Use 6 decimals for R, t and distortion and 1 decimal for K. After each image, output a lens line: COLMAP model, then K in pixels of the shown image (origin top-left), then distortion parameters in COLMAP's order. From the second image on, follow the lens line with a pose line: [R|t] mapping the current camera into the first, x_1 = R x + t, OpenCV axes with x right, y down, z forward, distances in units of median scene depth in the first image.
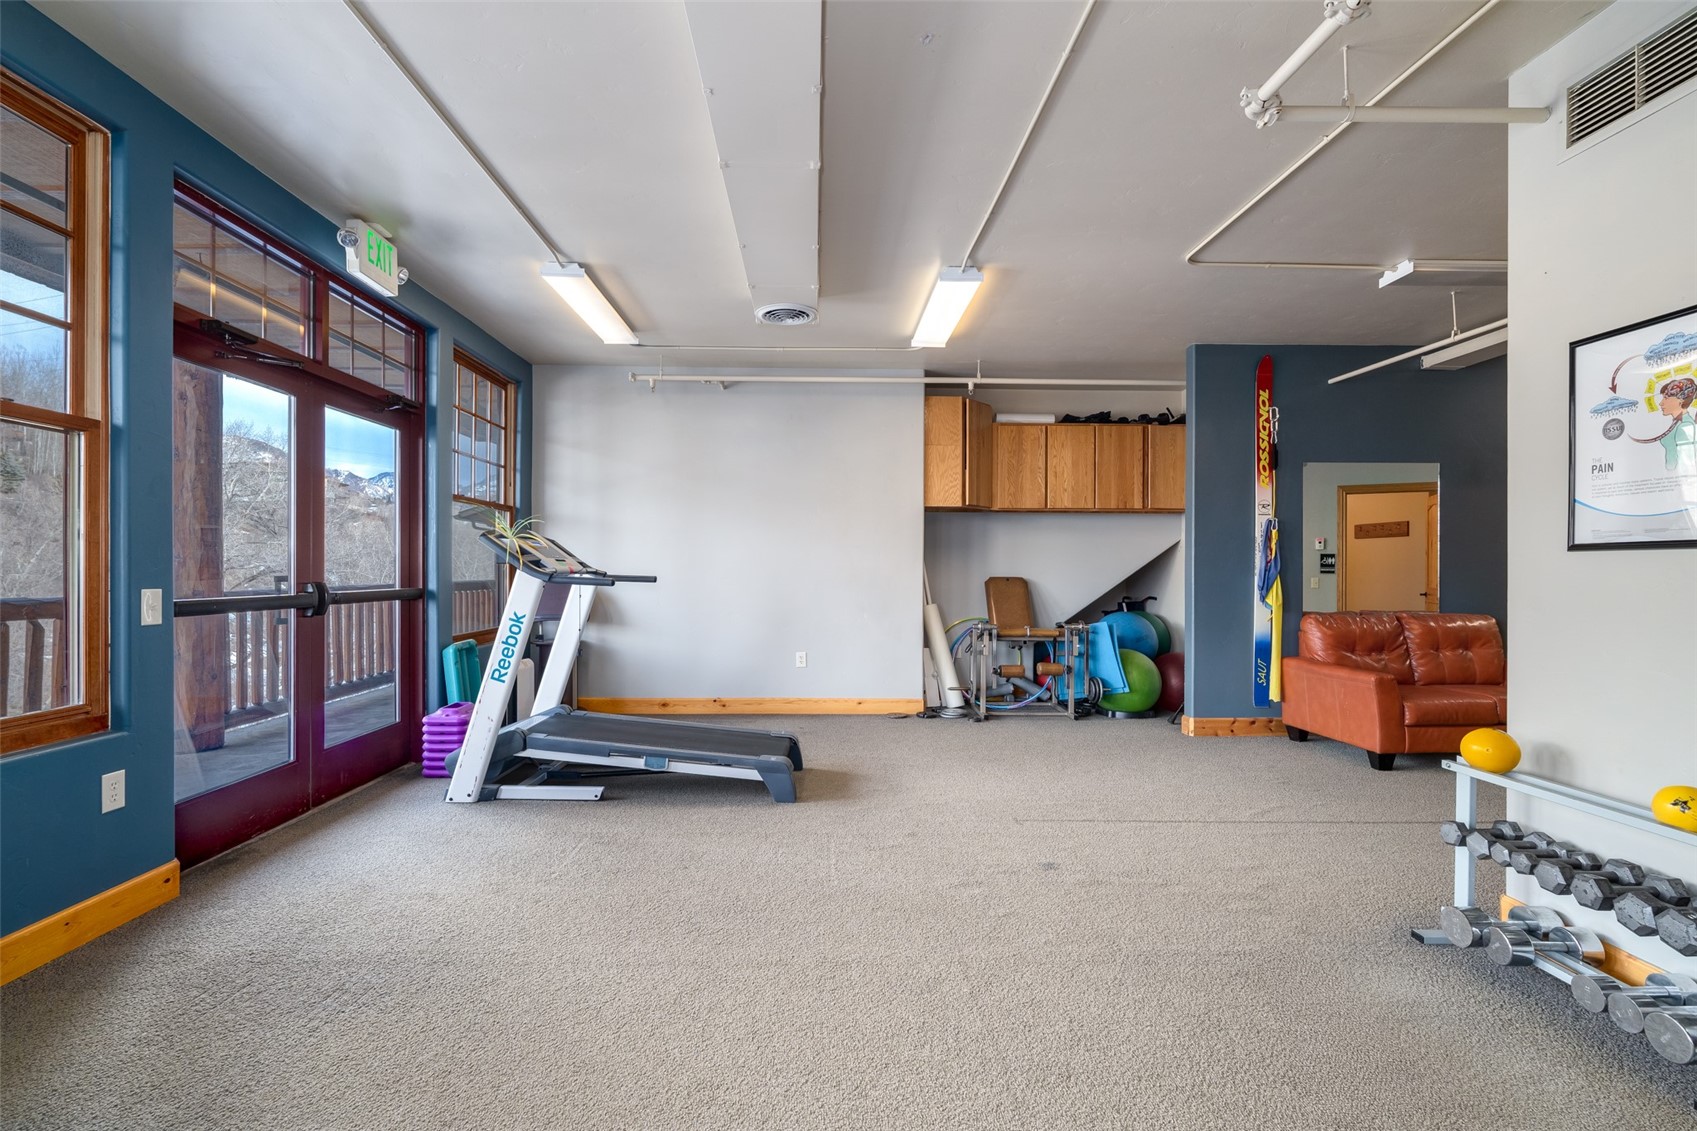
lens RADIAL K [[814.2, 0, 848.5], [0, 814.2, 565.5], [0, 0, 1]] dist [0.000963, -0.000061]
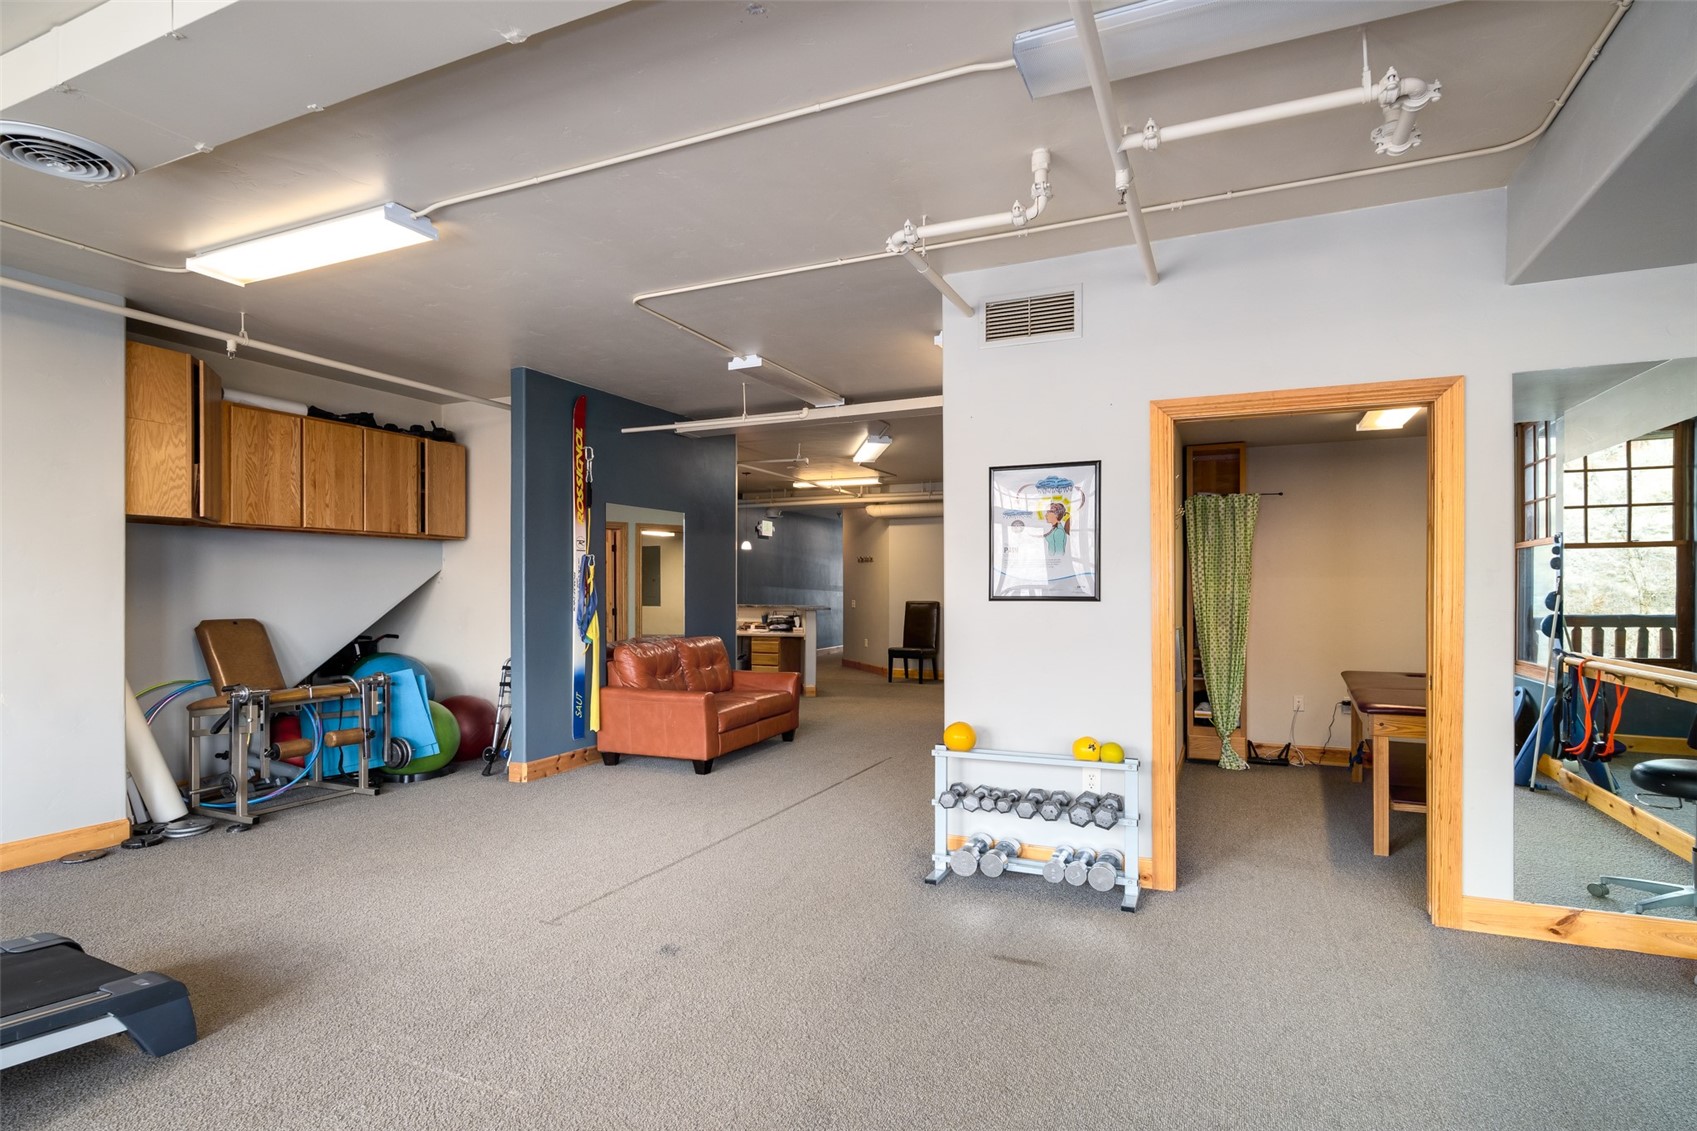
lens RADIAL K [[838.6, 0, 849.1], [0, 838.6, 586.4], [0, 0, 1]] dist [-0.002591, -0.000380]
pose [[0.419482, -0.005437, 0.907747, -0.303035], [-0.000781, 0.999980, 0.006351, -0.024424], [-0.907763, -0.003373, 0.419469, 0.252113]]
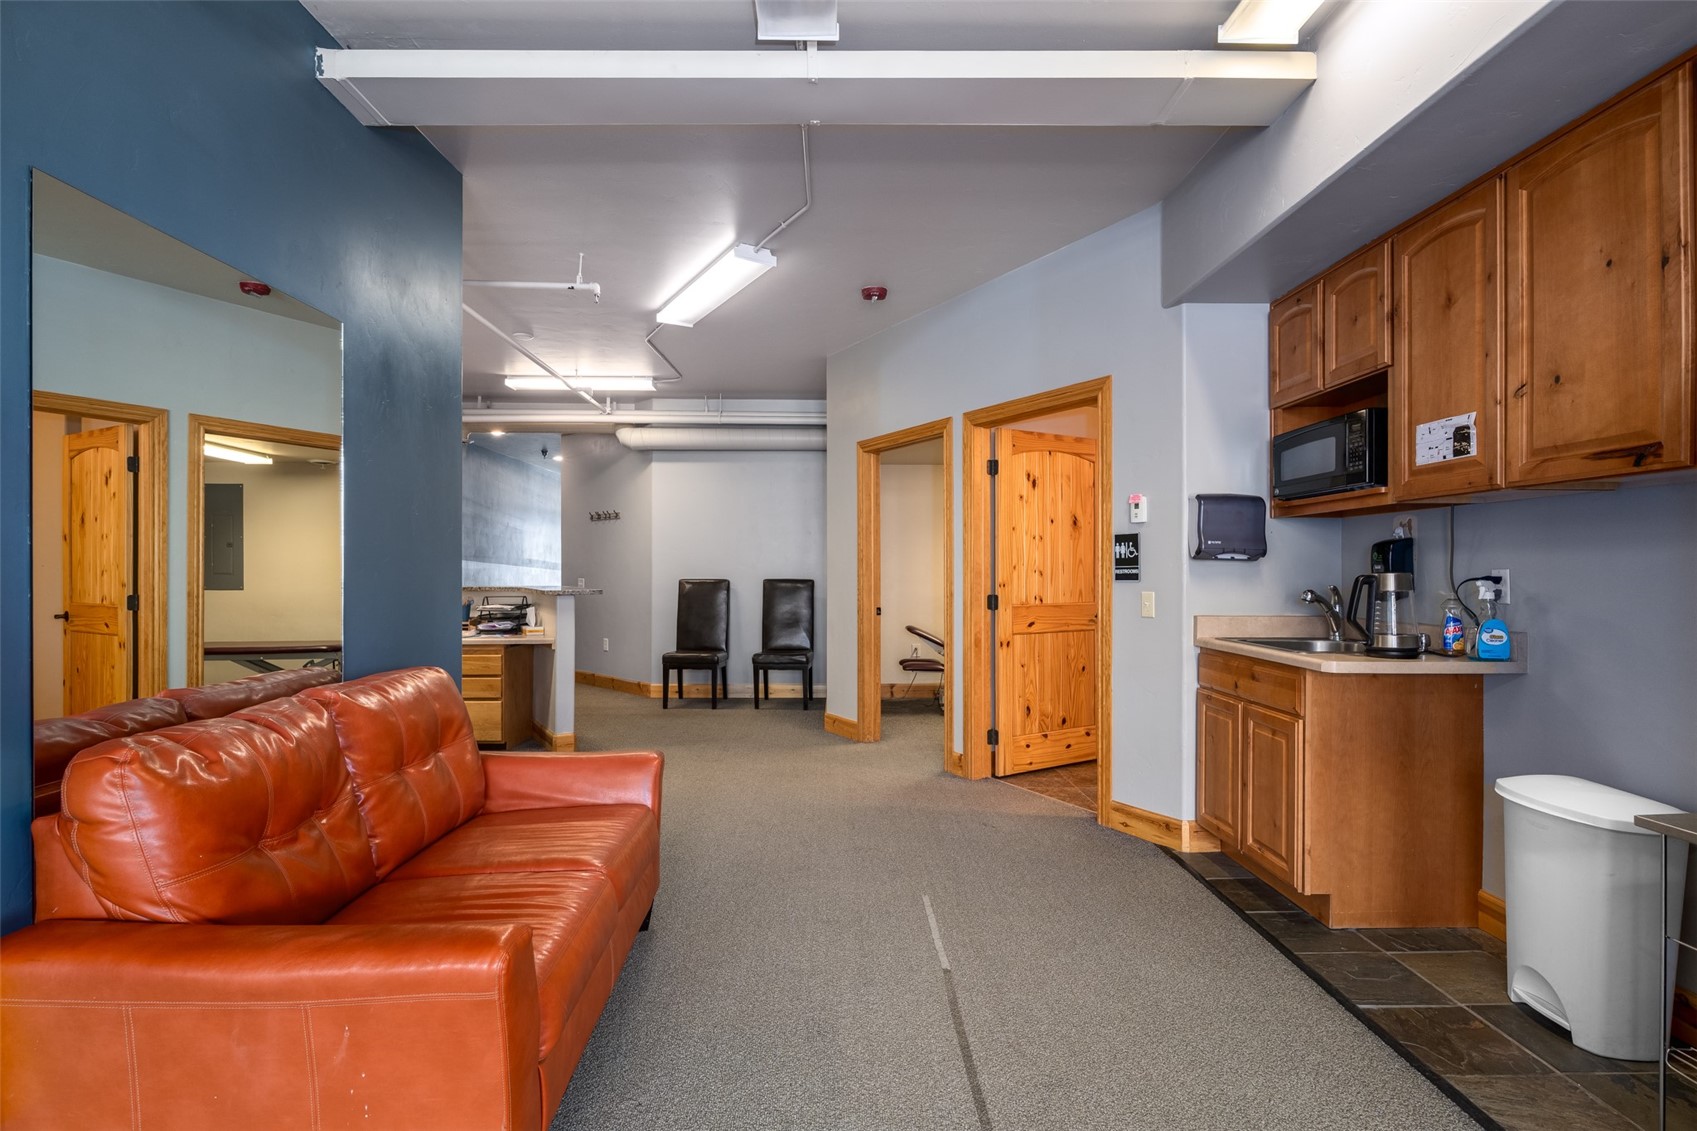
lens RADIAL K [[850.1, 0, 774.7], [0, 850.1, 570.7], [0, 0, 1]] dist [-0.004858, -0.000978]
pose [[0.082206, -0.007352, 0.996588, 0.301385], [-0.003882, 0.999963, 0.007698, 0.000175], [-0.996608, -0.004502, 0.082174, 0.734972]]
